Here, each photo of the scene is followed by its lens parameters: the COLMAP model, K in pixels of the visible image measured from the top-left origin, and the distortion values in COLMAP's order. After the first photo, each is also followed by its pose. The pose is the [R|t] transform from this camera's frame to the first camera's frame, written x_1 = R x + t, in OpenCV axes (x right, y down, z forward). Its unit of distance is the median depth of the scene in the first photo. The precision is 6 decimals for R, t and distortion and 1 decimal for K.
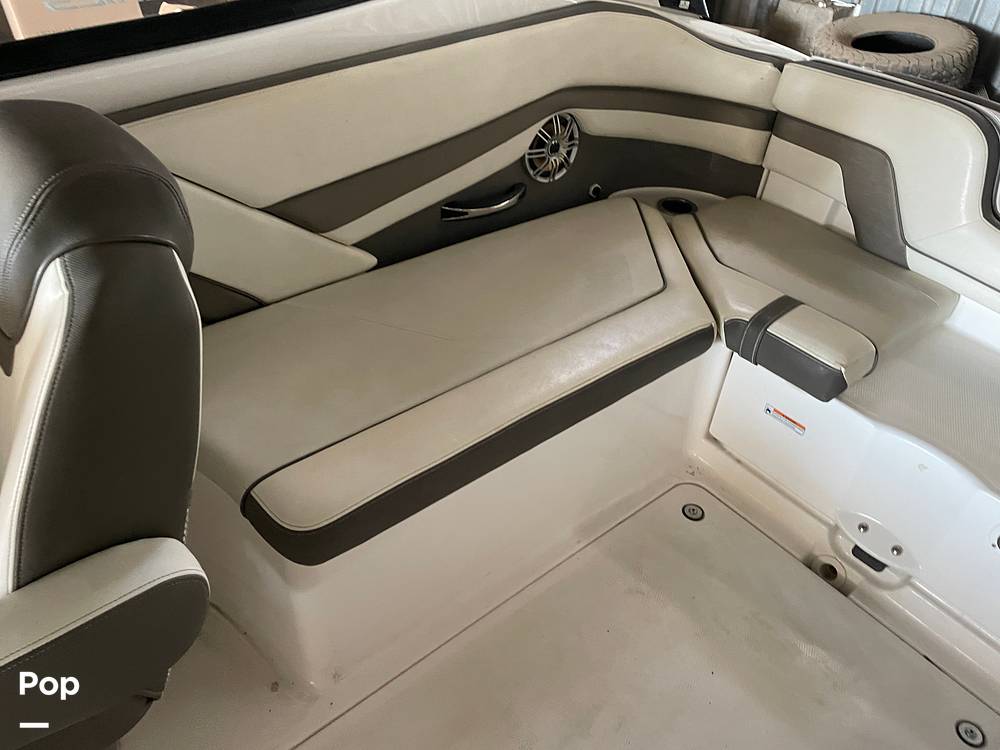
lens RADIAL K [[752.0, 0, 491.3], [0, 752.0, 367.3], [0, 0, 1]] dist [0.084461, -0.109866]
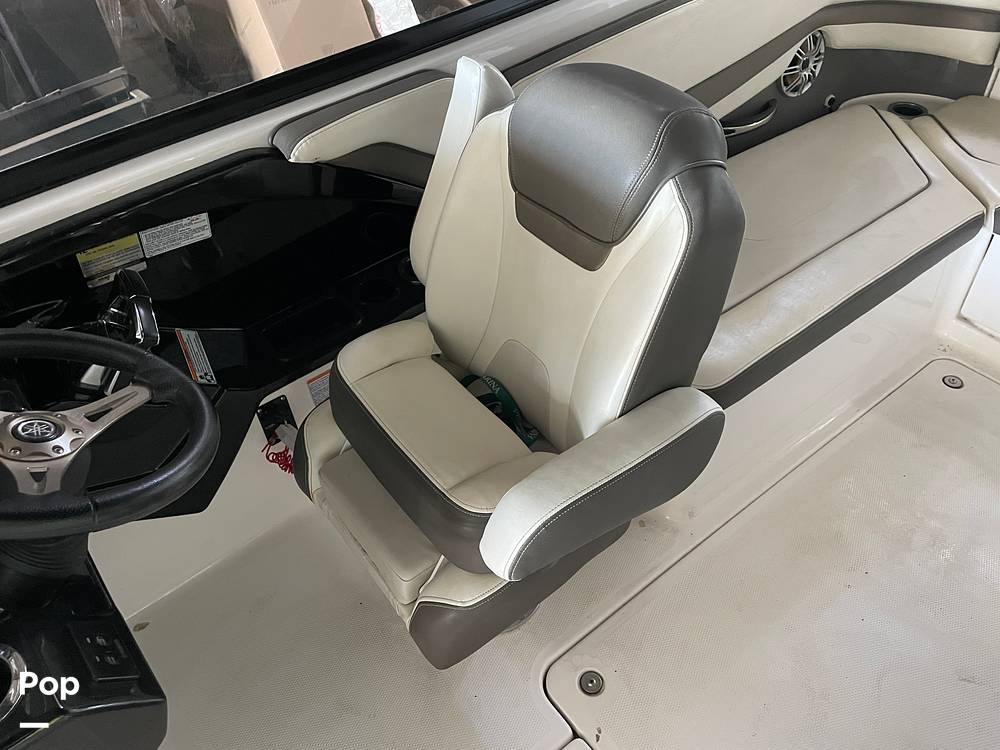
lens RADIAL K [[751.2, 0, 483.1], [0, 751.2, 385.4], [0, 0, 1]] dist [0.070097, -0.094904]
pose [[0.994311, -0.054858, -0.091305, -0.309969], [0.064068, 0.992801, 0.101203, 0.031986], [0.085096, -0.106477, 0.990667, -0.185345]]
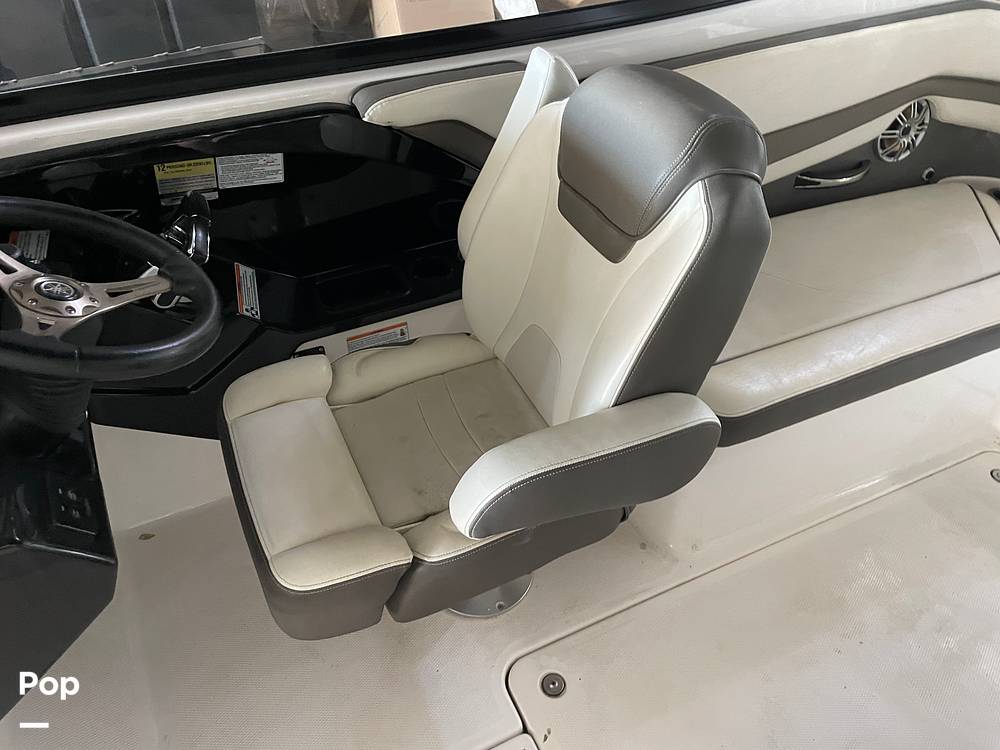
lens RADIAL K [[748.2, 0, 496.1], [0, 748.2, 383.7], [0, 0, 1]] dist [0.080751, -0.105253]
pose [[0.973873, 0.137672, -0.180605, -0.245217], [-0.128517, 0.989798, 0.061507, 0.078635], [0.187231, -0.036689, 0.981631, -0.194382]]
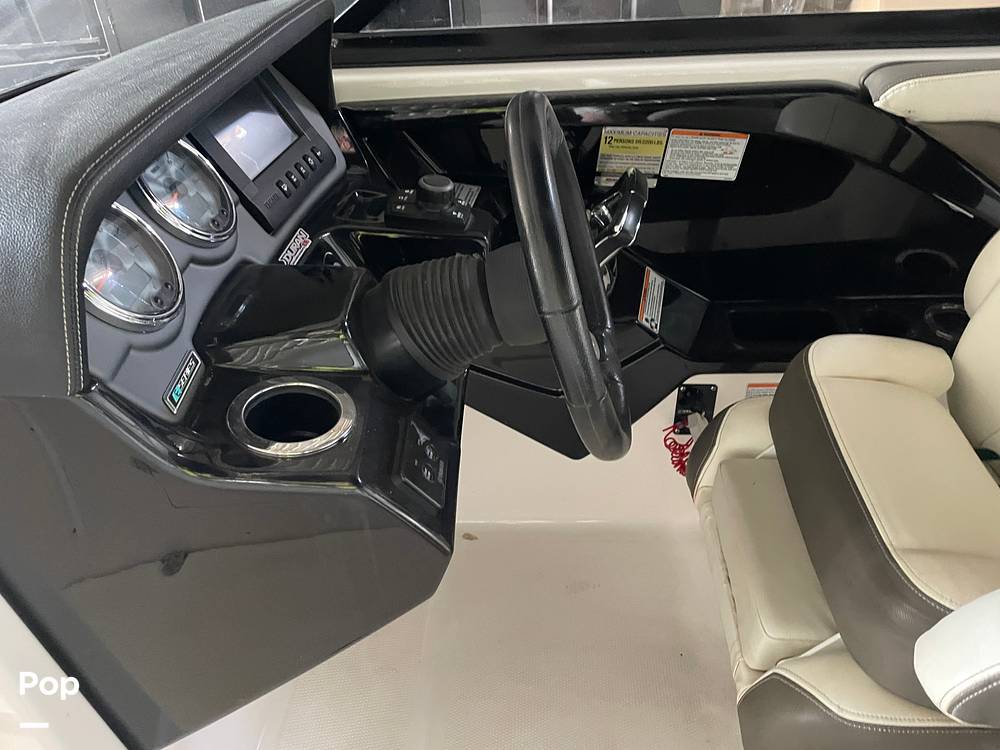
lens RADIAL K [[748.2, 0, 496.1], [0, 748.2, 383.7], [0, 0, 1]] dist [0.080751, -0.105253]
pose [[0.741267, 0.344096, -0.576300, -0.352084], [-0.370697, 0.925649, 0.075876, 0.139586], [0.559560, 0.157388, 0.813709, -0.069934]]
